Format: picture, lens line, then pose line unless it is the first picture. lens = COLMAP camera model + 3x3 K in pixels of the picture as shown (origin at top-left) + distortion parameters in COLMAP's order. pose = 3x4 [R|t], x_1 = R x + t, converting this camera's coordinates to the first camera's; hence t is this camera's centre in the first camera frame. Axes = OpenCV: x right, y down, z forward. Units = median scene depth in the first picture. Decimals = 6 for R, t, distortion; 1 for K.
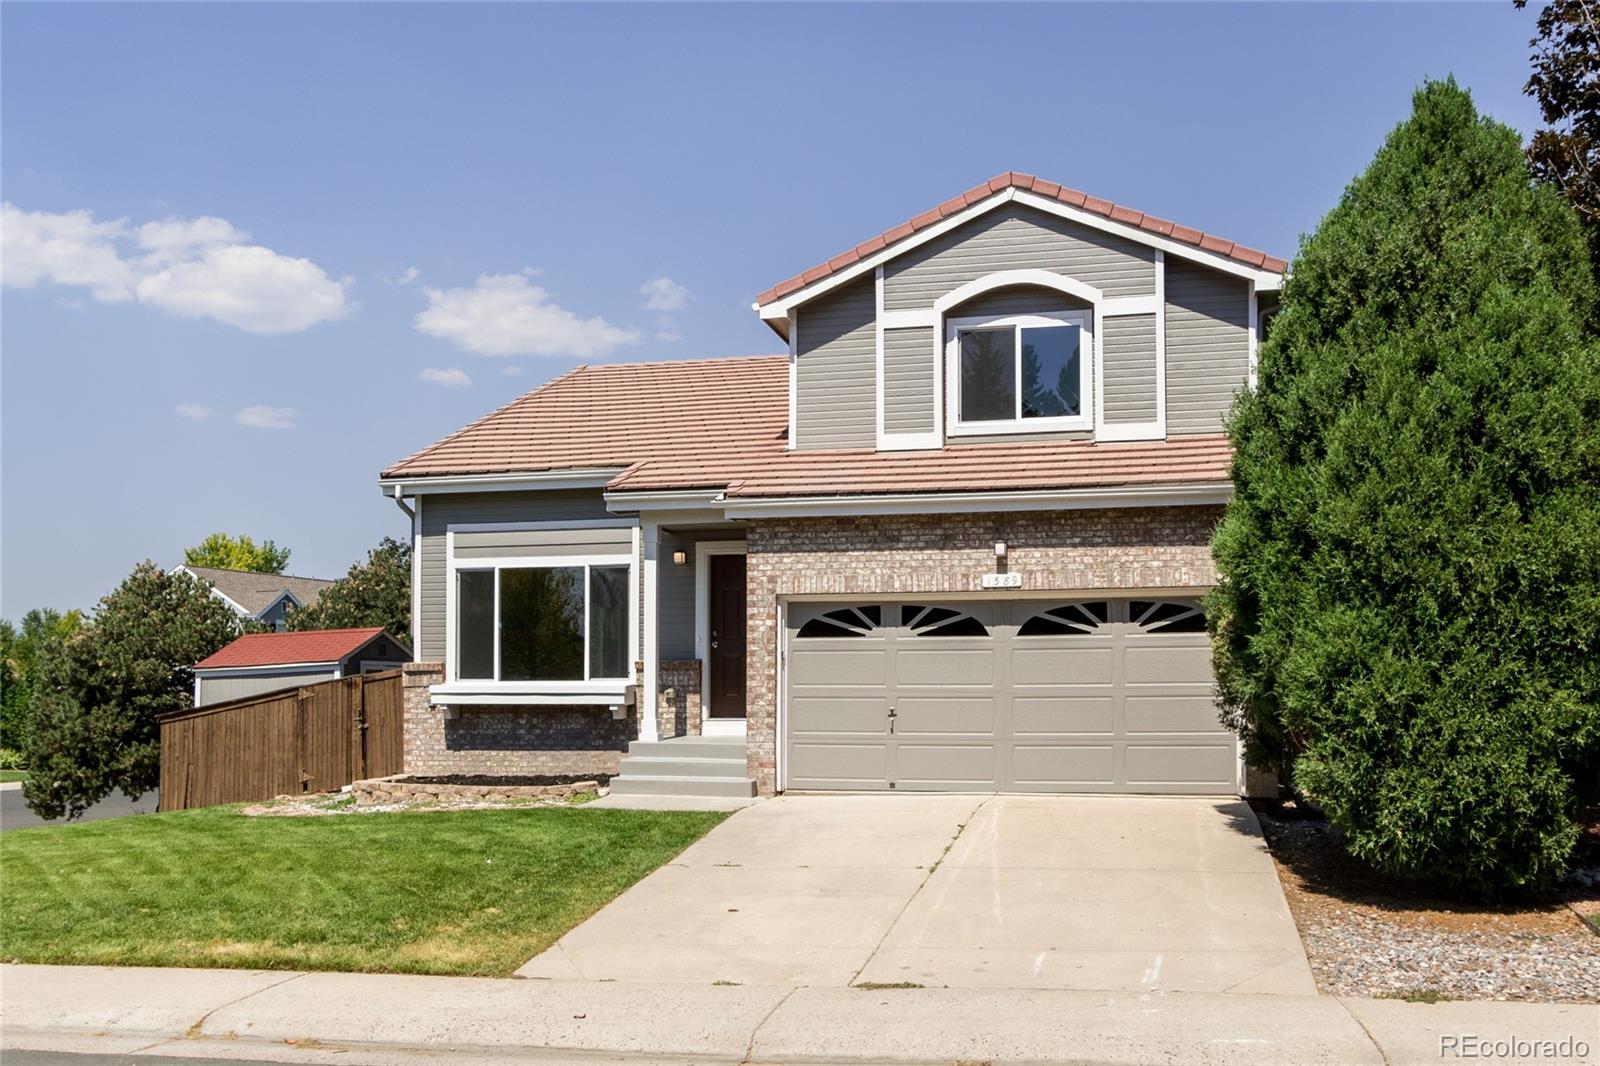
lens RADIAL K [[1513.5, 0, 801.9], [0, 1513.5, 650.0], [0, 0, 1]] dist [0.004202, 0.006926]
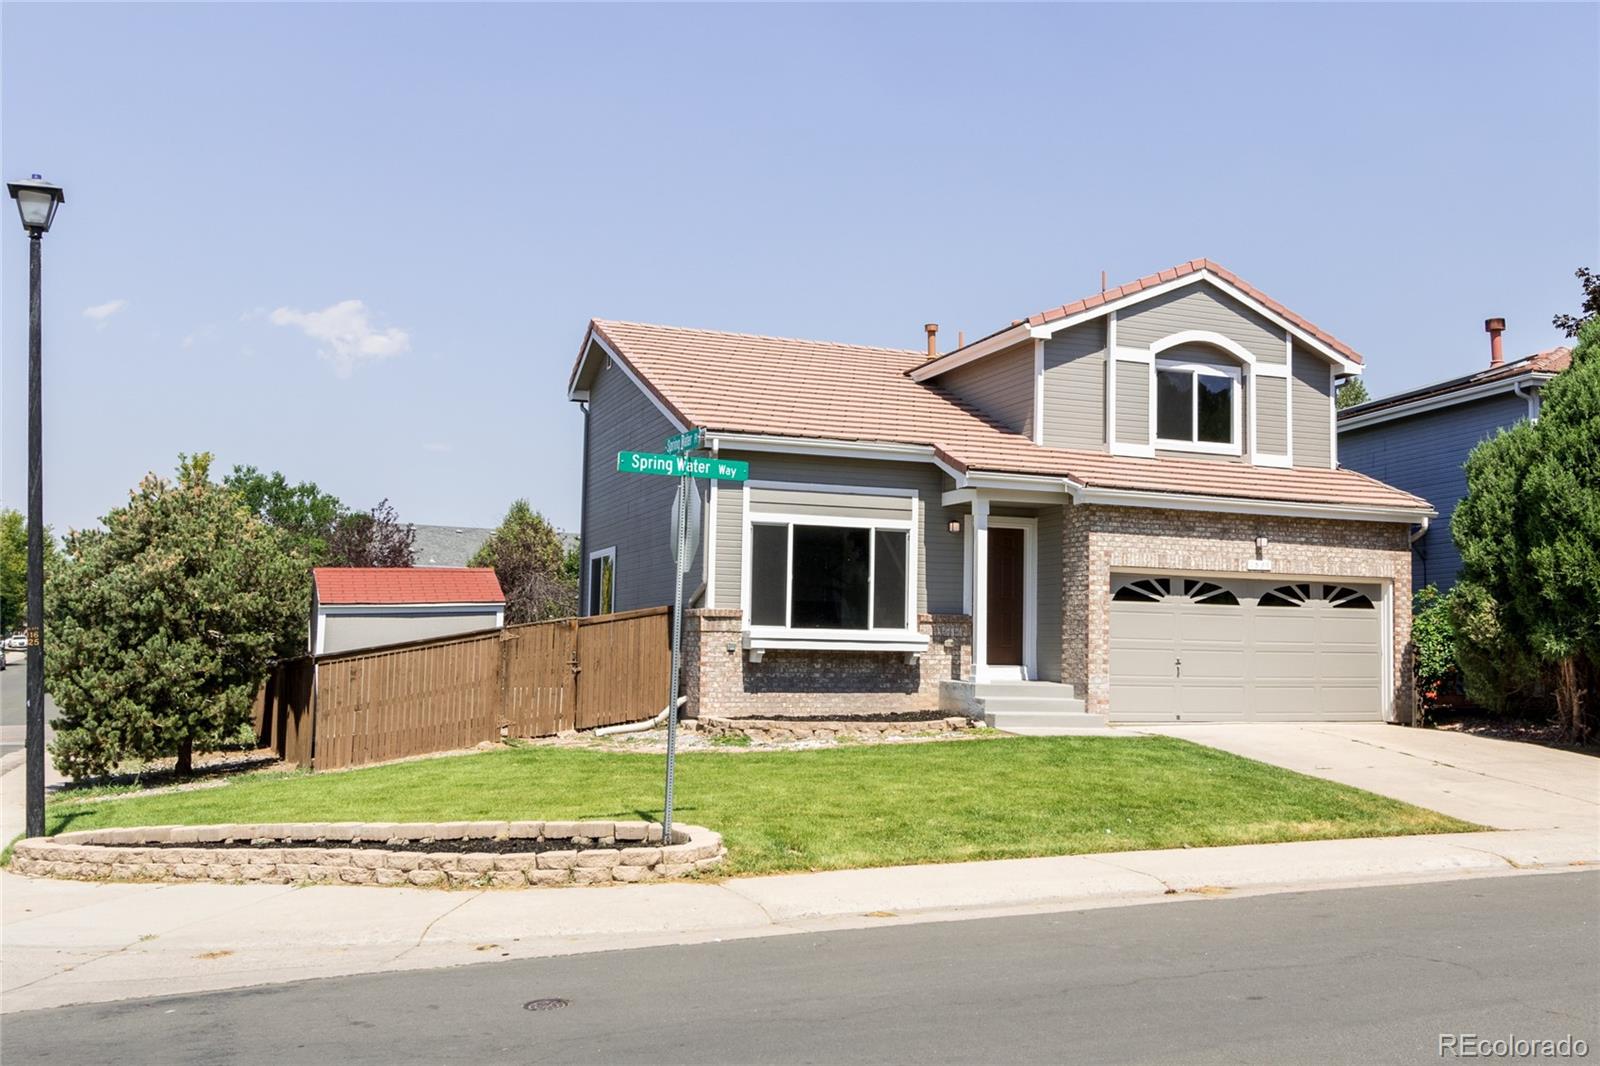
lens RADIAL K [[1564.8, 0, 897.5], [0, 1564.8, 536.5], [0, 0, 1]] dist [0.019485, 0.003331]
pose [[0.797444, 0.063068, 0.600088, -0.890119], [-0.032813, 0.997584, -0.061239, 0.023108], [-0.602501, 0.029144, 0.797586, 0.066365]]
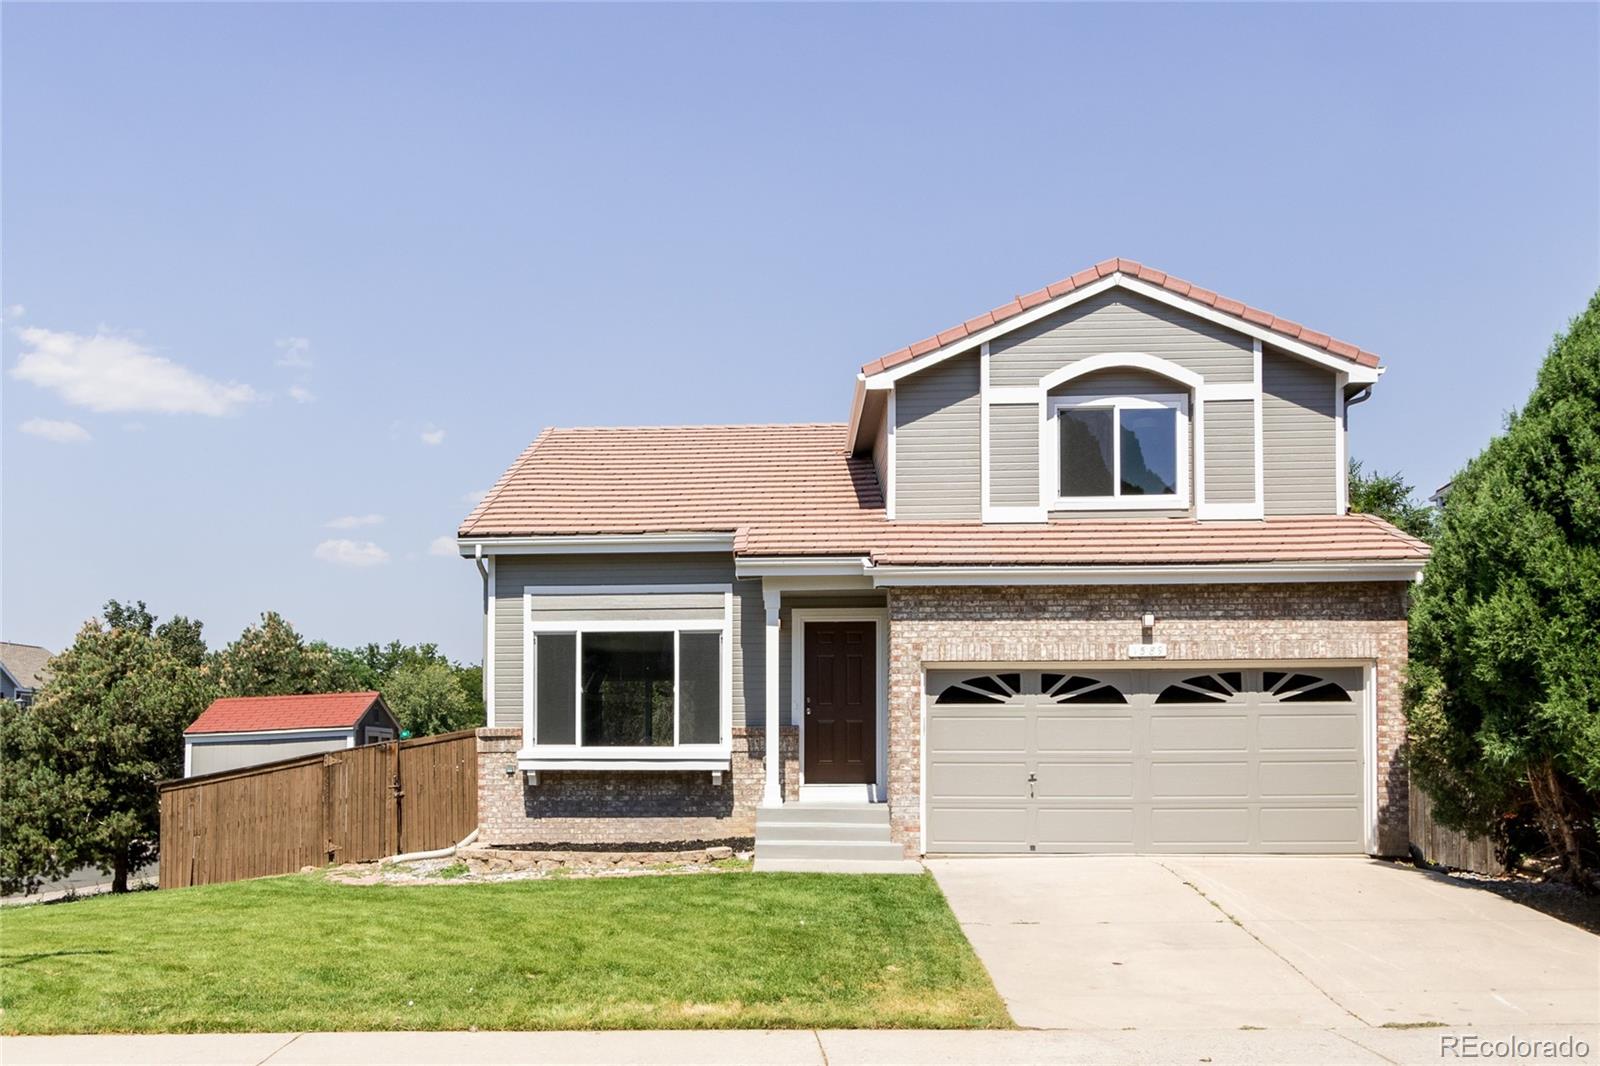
lens RADIAL K [[1528.6, 0, 685.3], [0, 1528.6, 728.6], [0, 0, 1]] dist [0.004149, 0.019018]
pose [[0.986035, 0.005455, 0.166449, -0.326522], [-0.005808, 0.999982, 0.001634, 0.007391], [-0.166437, -0.002578, 0.986049, 0.012271]]
